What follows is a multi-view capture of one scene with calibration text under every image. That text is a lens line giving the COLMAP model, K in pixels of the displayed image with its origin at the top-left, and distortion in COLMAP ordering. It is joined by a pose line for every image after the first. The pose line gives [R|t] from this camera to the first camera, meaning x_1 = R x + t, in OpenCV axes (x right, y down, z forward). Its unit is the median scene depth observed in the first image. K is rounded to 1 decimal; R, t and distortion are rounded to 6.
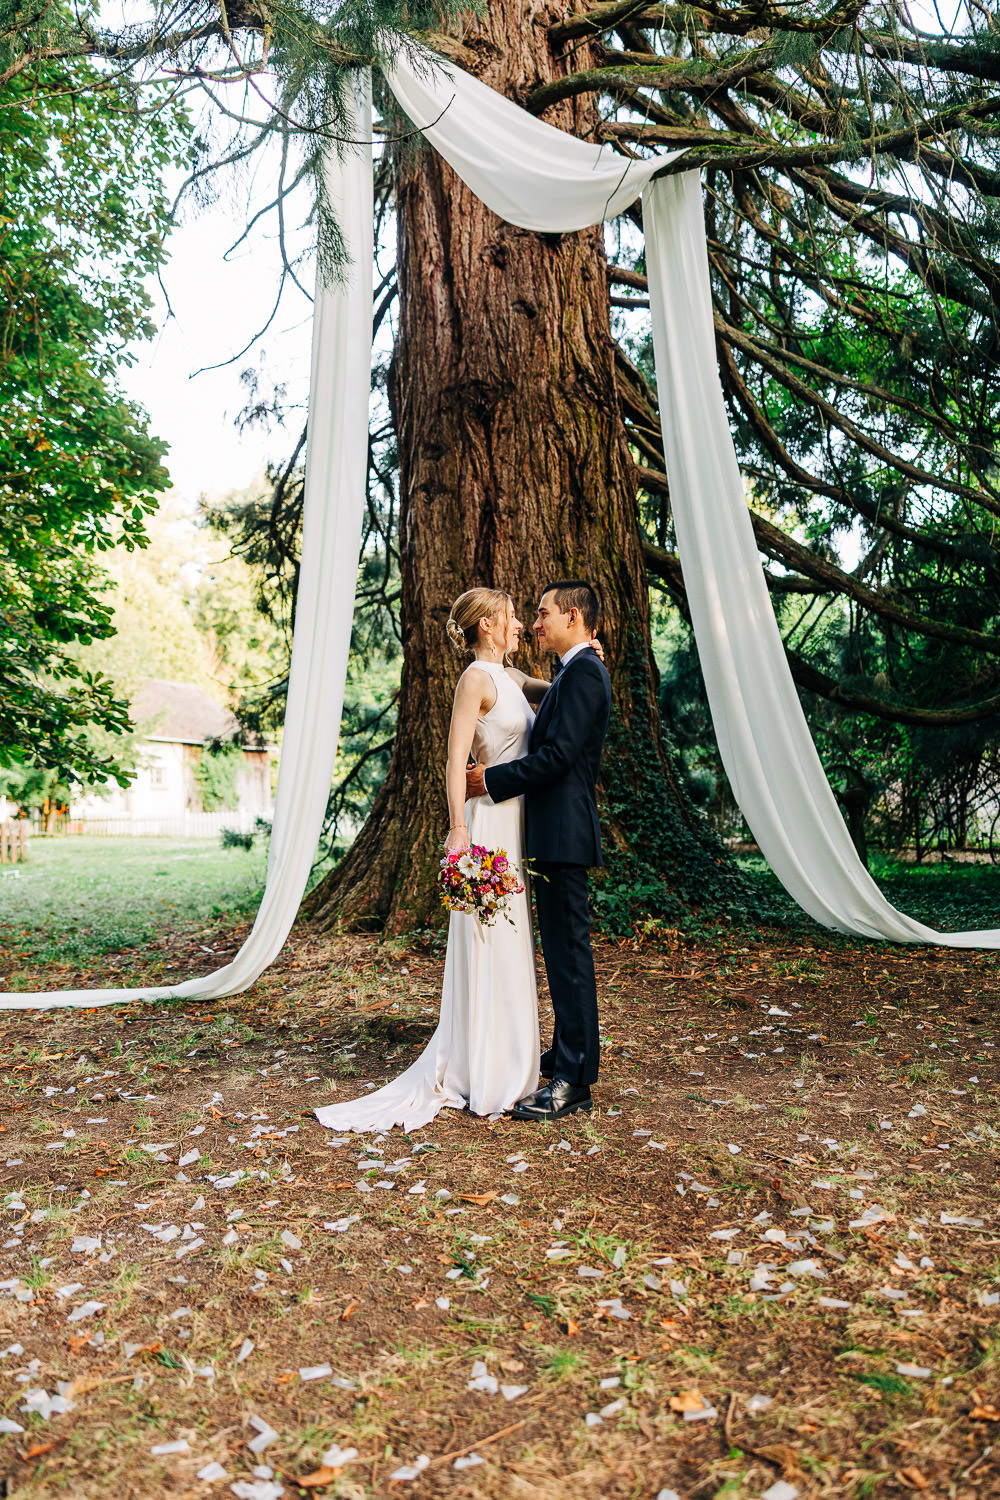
lens RADIAL K [[1219.3, 0, 493.0], [0, 1219.3, 749.7], [0, 0, 1]] dist [-0.000961, 0.004273]
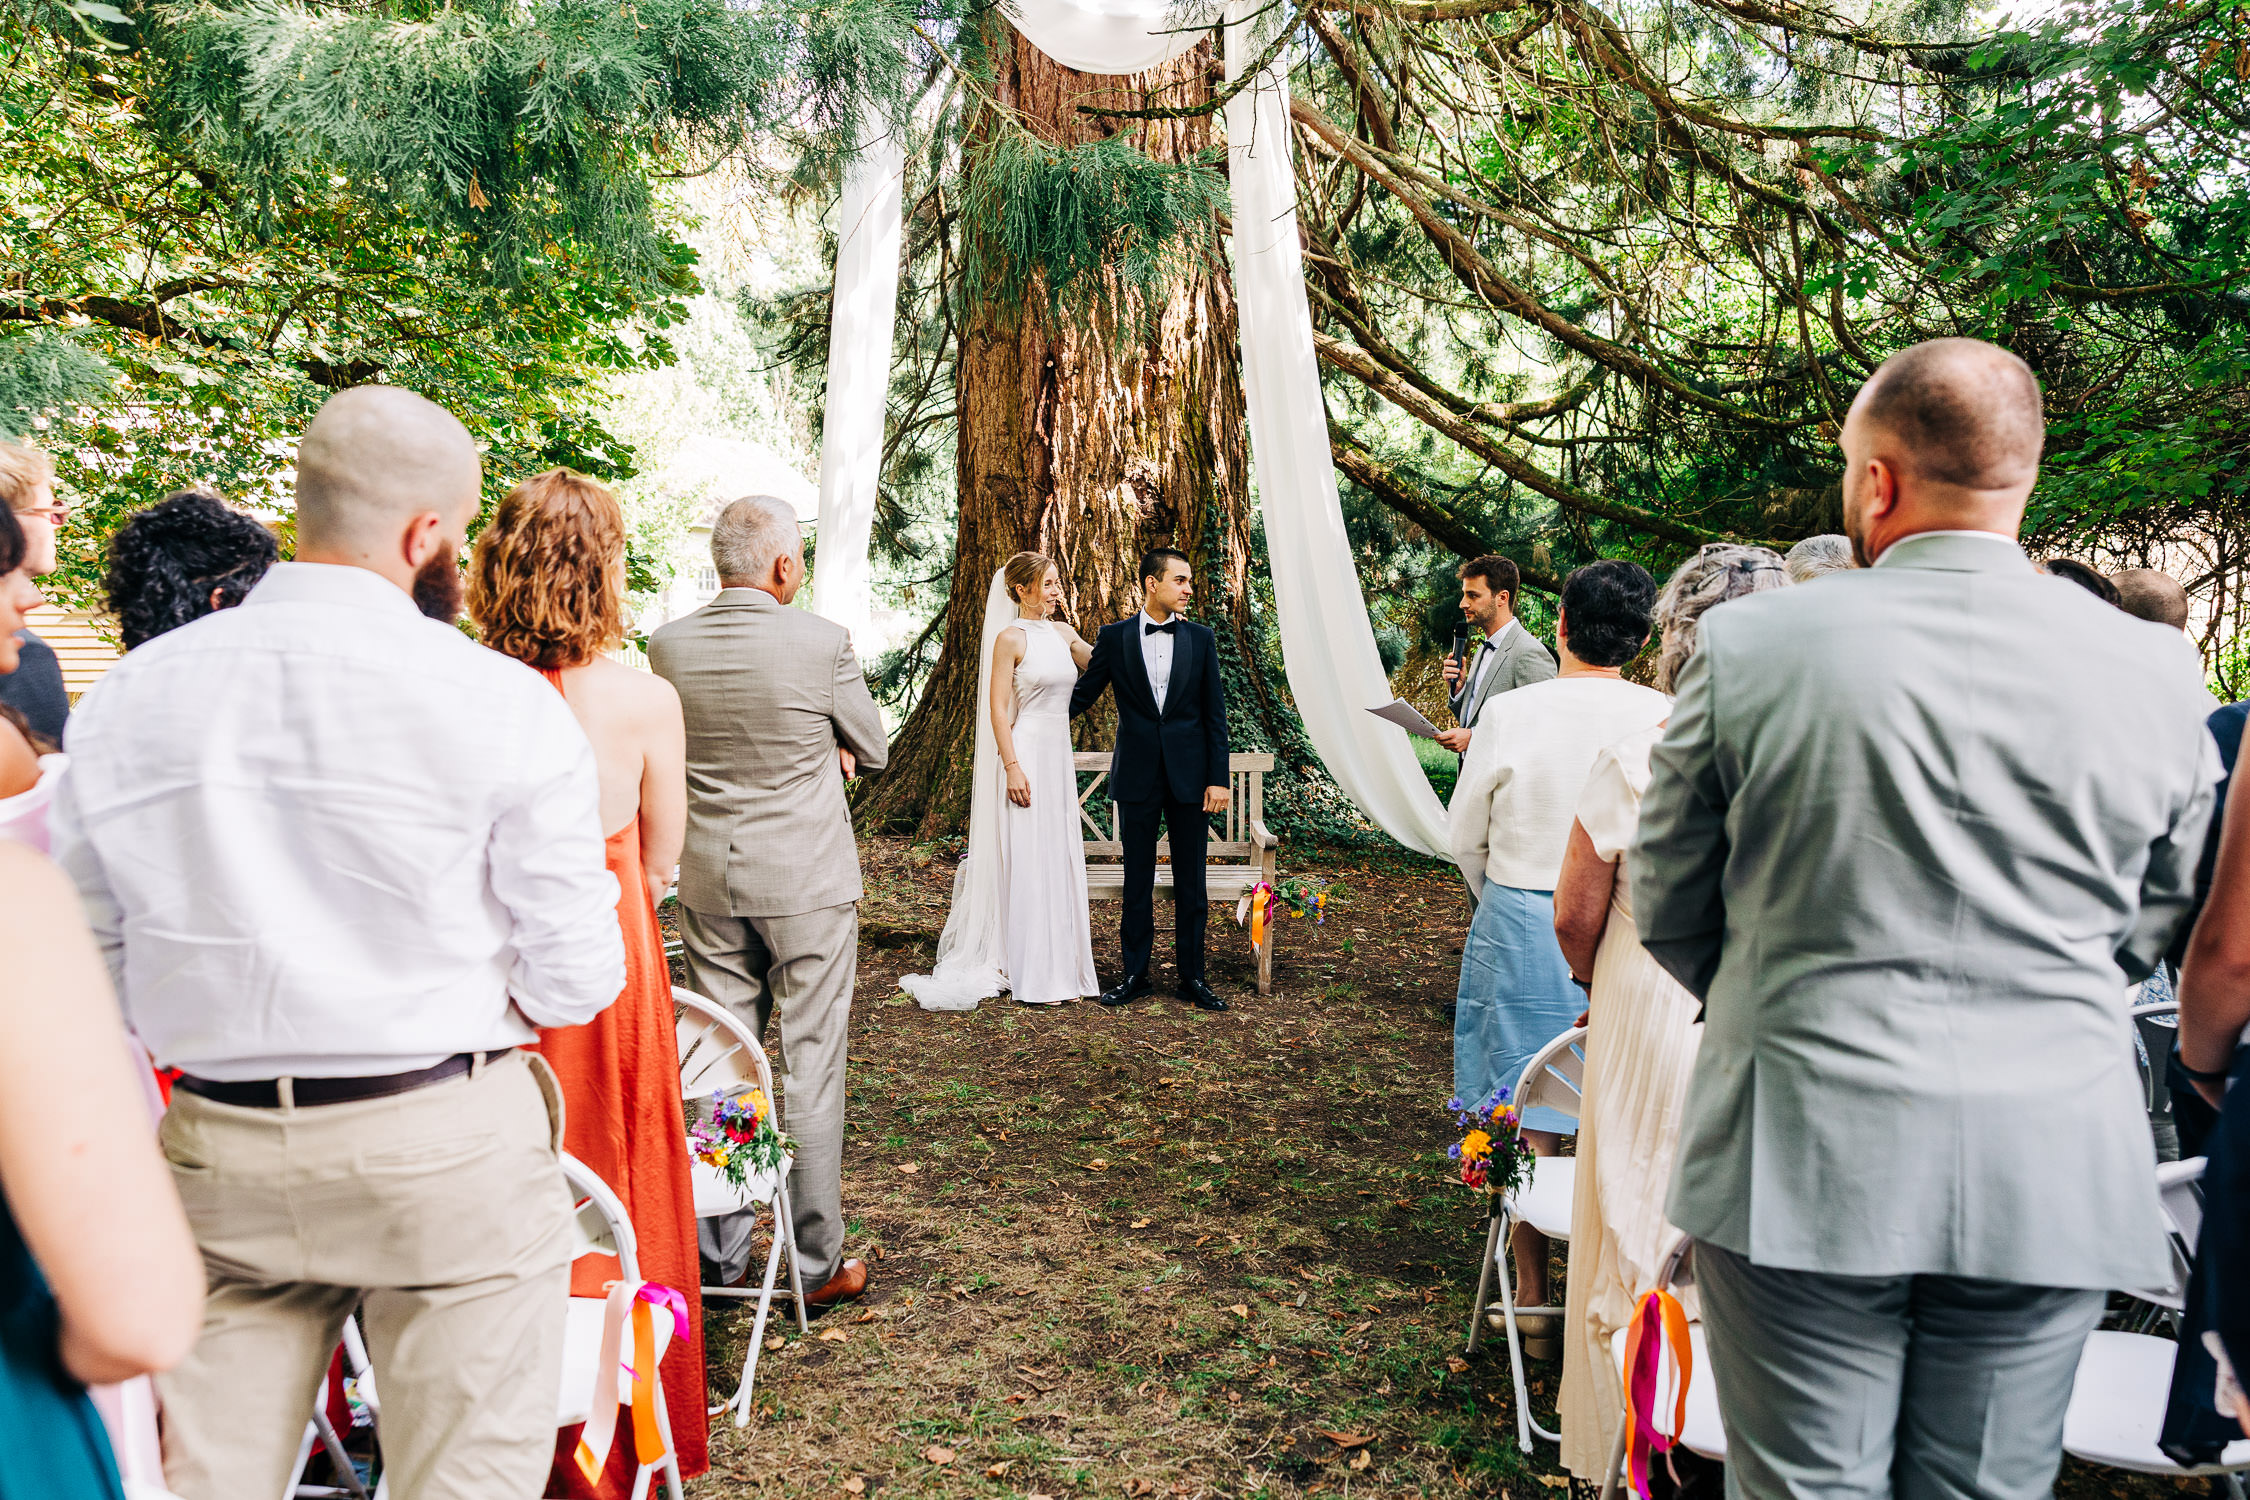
lens RADIAL K [[1846.5, 0, 1121.4], [0, 1846.5, 718.2], [0, 0, 1]] dist [0.003540, 0.008134]
pose [[0.998273, 0.033504, -0.048262, 0.119416], [-0.028559, 0.994603, 0.099746, -0.076346], [0.051343, -0.098195, 0.993842, -0.344417]]
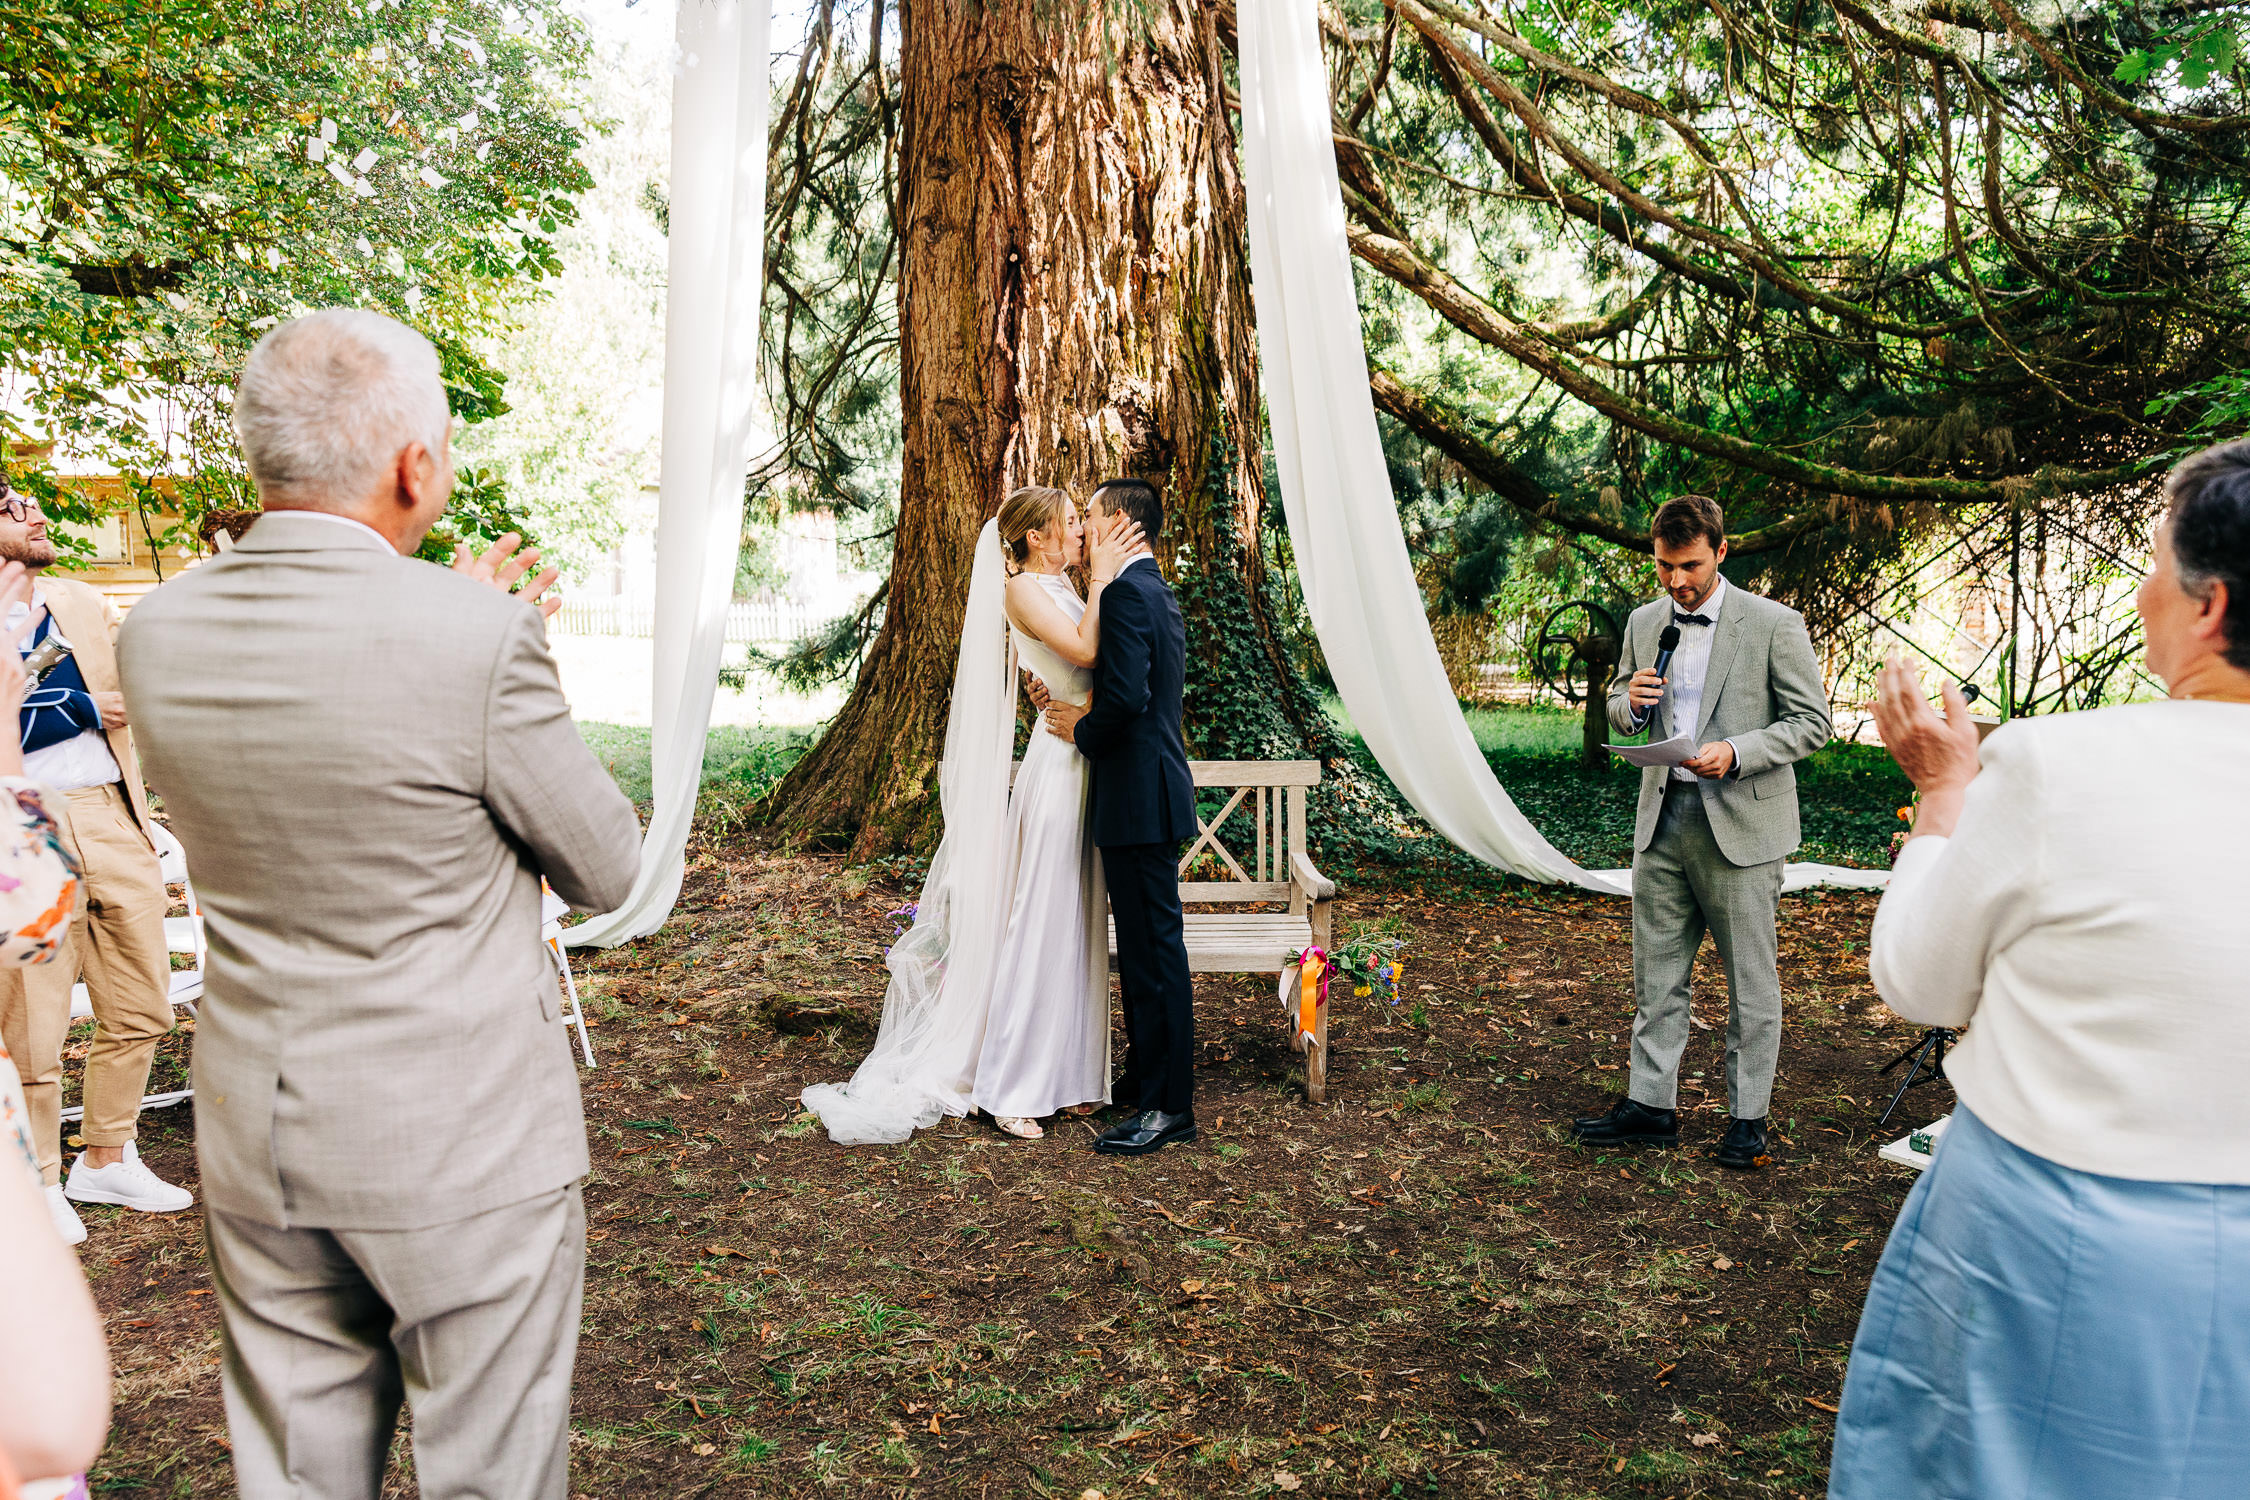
lens RADIAL K [[1846.5, 0, 1121.4], [0, 1846.5, 718.2], [0, 0, 1]] dist [0.003540, 0.008134]
pose [[0.999055, 0.025695, -0.035064, 0.100930], [-0.021315, 0.992541, 0.120035, -0.062862], [0.037887, -0.119175, 0.992150, -0.079979]]
